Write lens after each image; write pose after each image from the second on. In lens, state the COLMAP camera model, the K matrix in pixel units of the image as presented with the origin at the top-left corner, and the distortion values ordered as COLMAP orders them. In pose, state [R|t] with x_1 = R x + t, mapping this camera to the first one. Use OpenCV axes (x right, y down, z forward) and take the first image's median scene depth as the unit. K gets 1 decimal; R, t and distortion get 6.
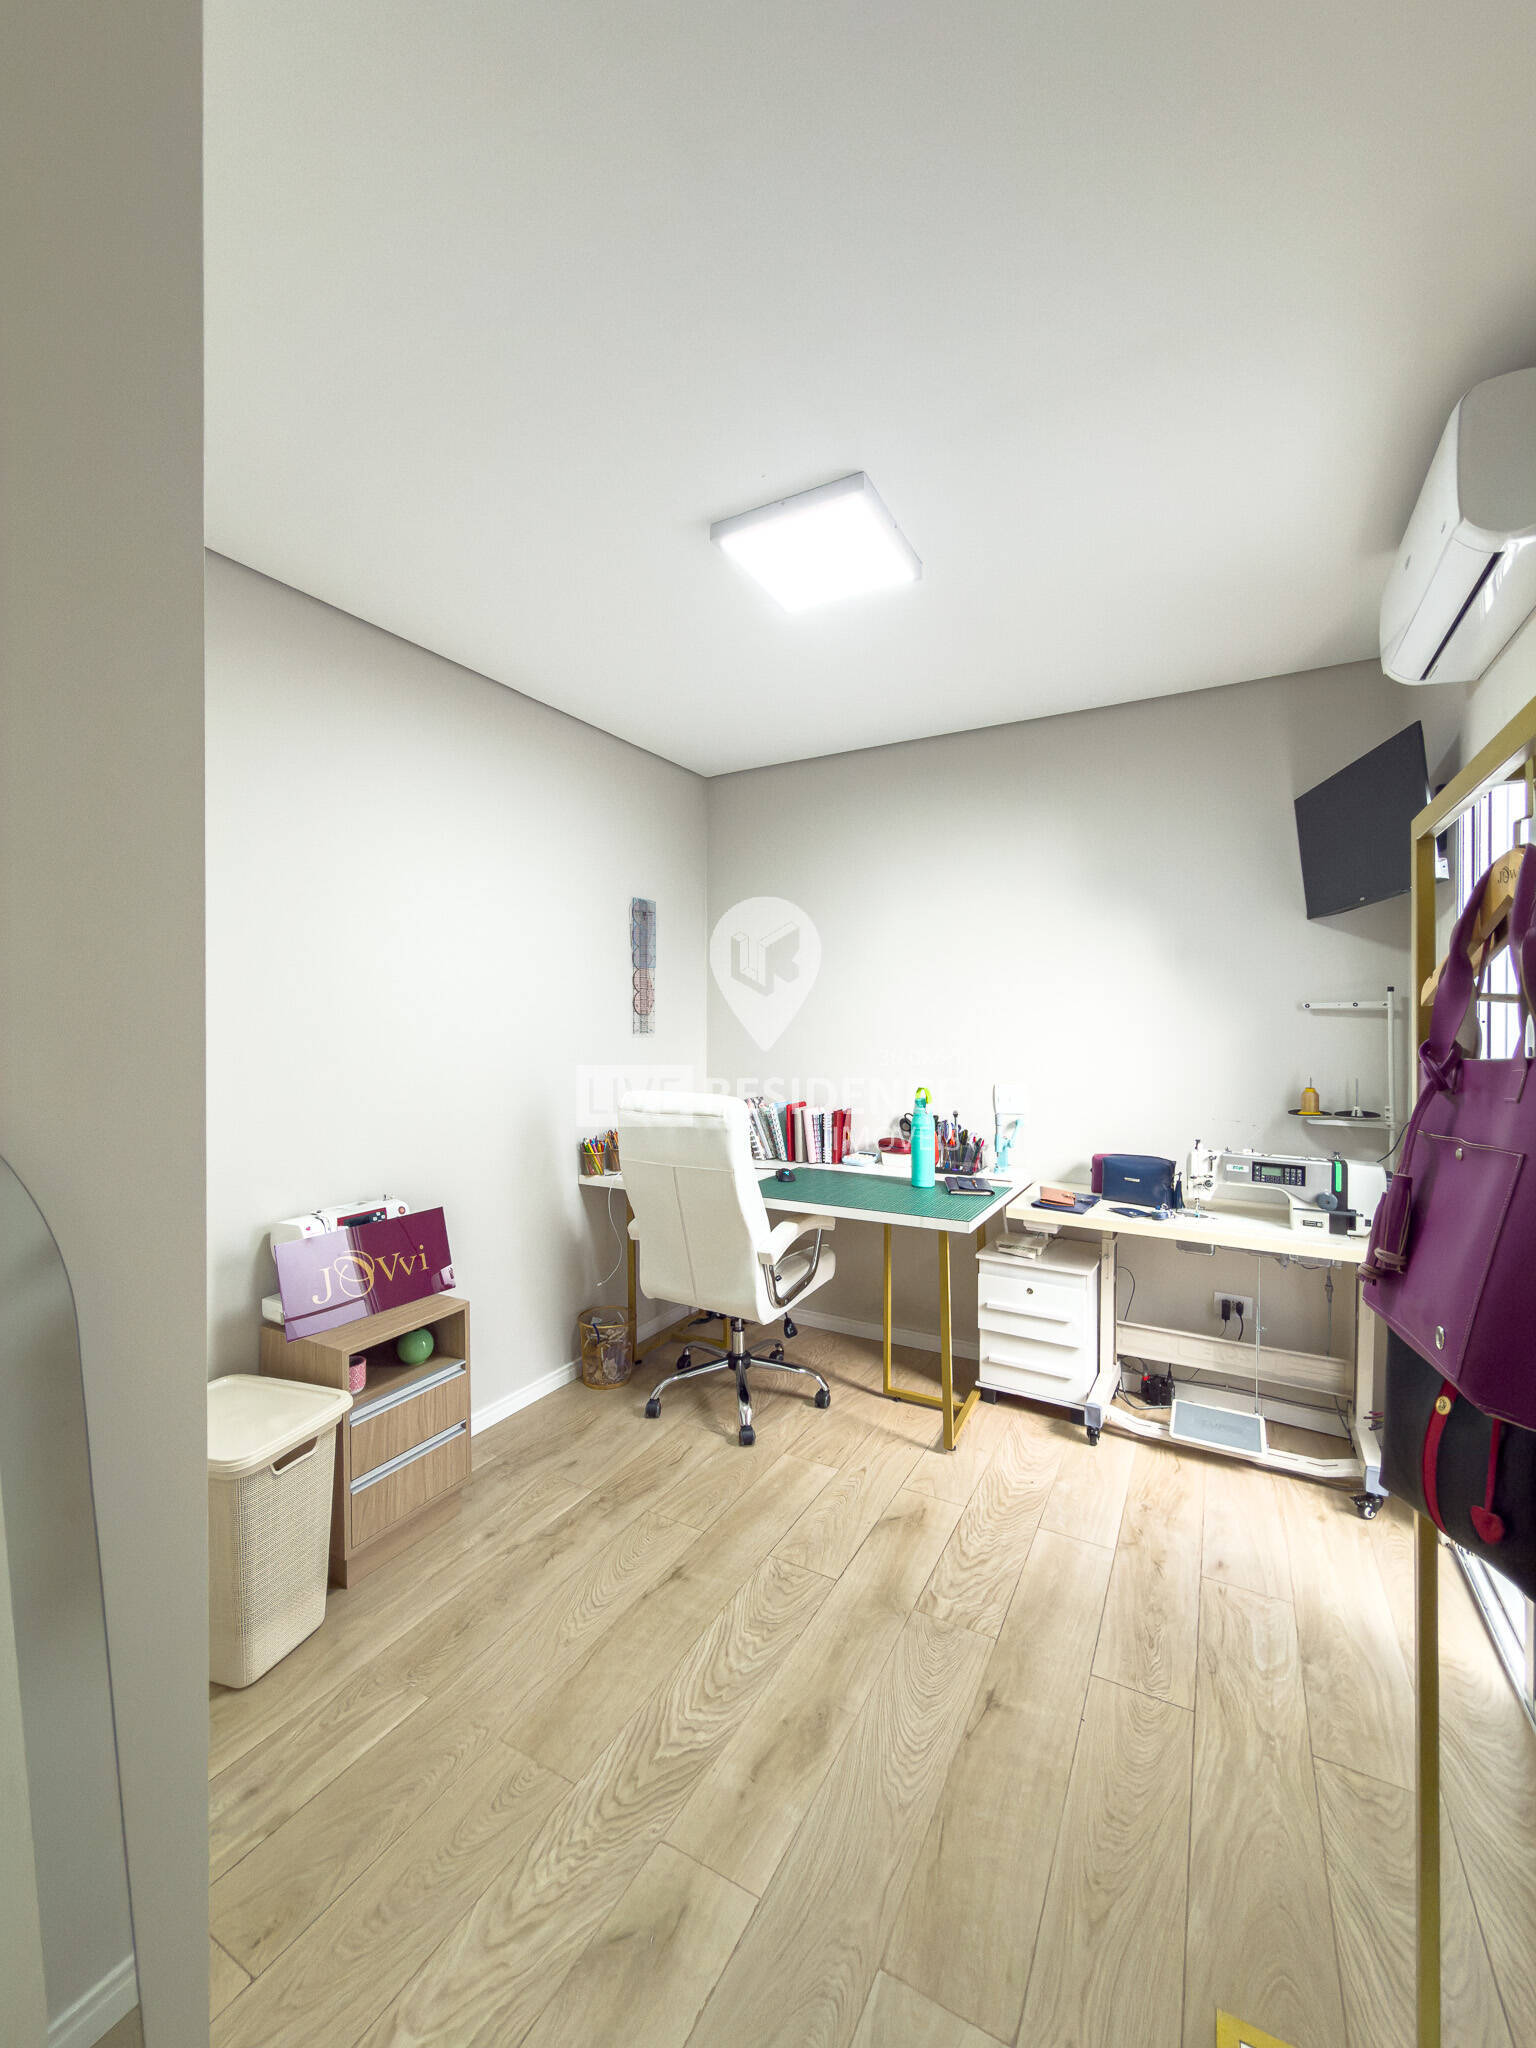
lens RADIAL K [[824.1, 0, 765.3], [0, 824.1, 1025.5], [0, 0, 1]] dist [0.000467, 0.000265]
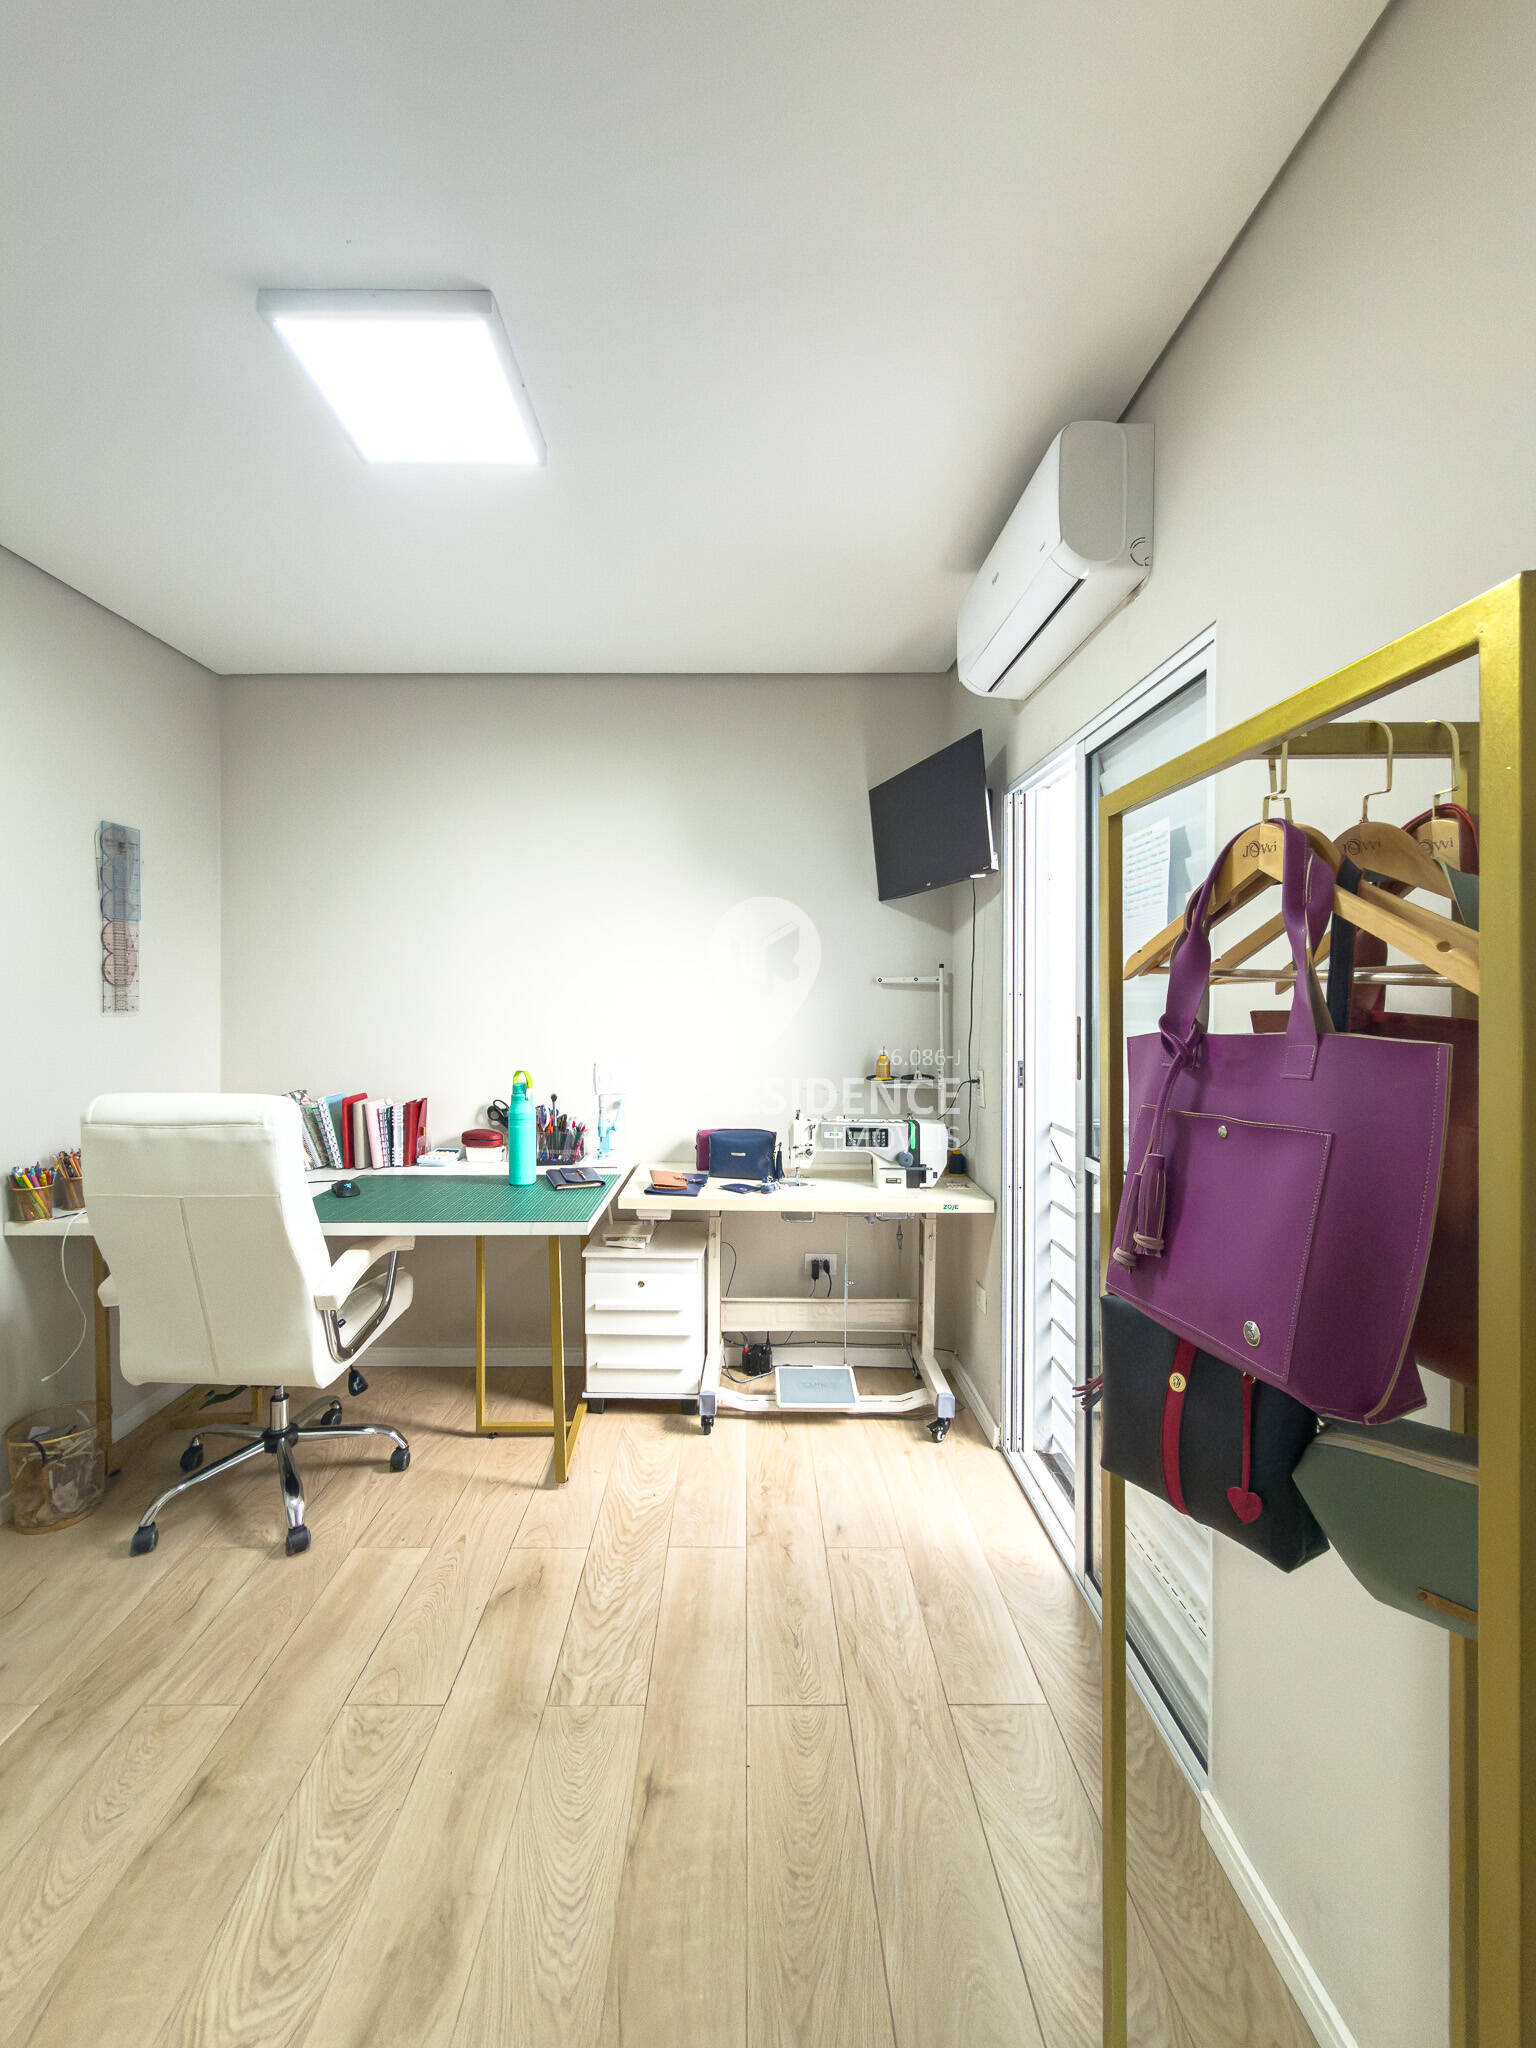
lens RADIAL K [[842.0, 0, 758.6], [0, 842.0, 999.1], [0, 0, 1]] dist [-0.000940, 0.000230]
pose [[0.869271, -0.003161, 0.494326, -0.034049], [0.002954, 0.999995, 0.001200, -0.000713], [-0.494328, 0.000417, 0.869275, 0.110726]]
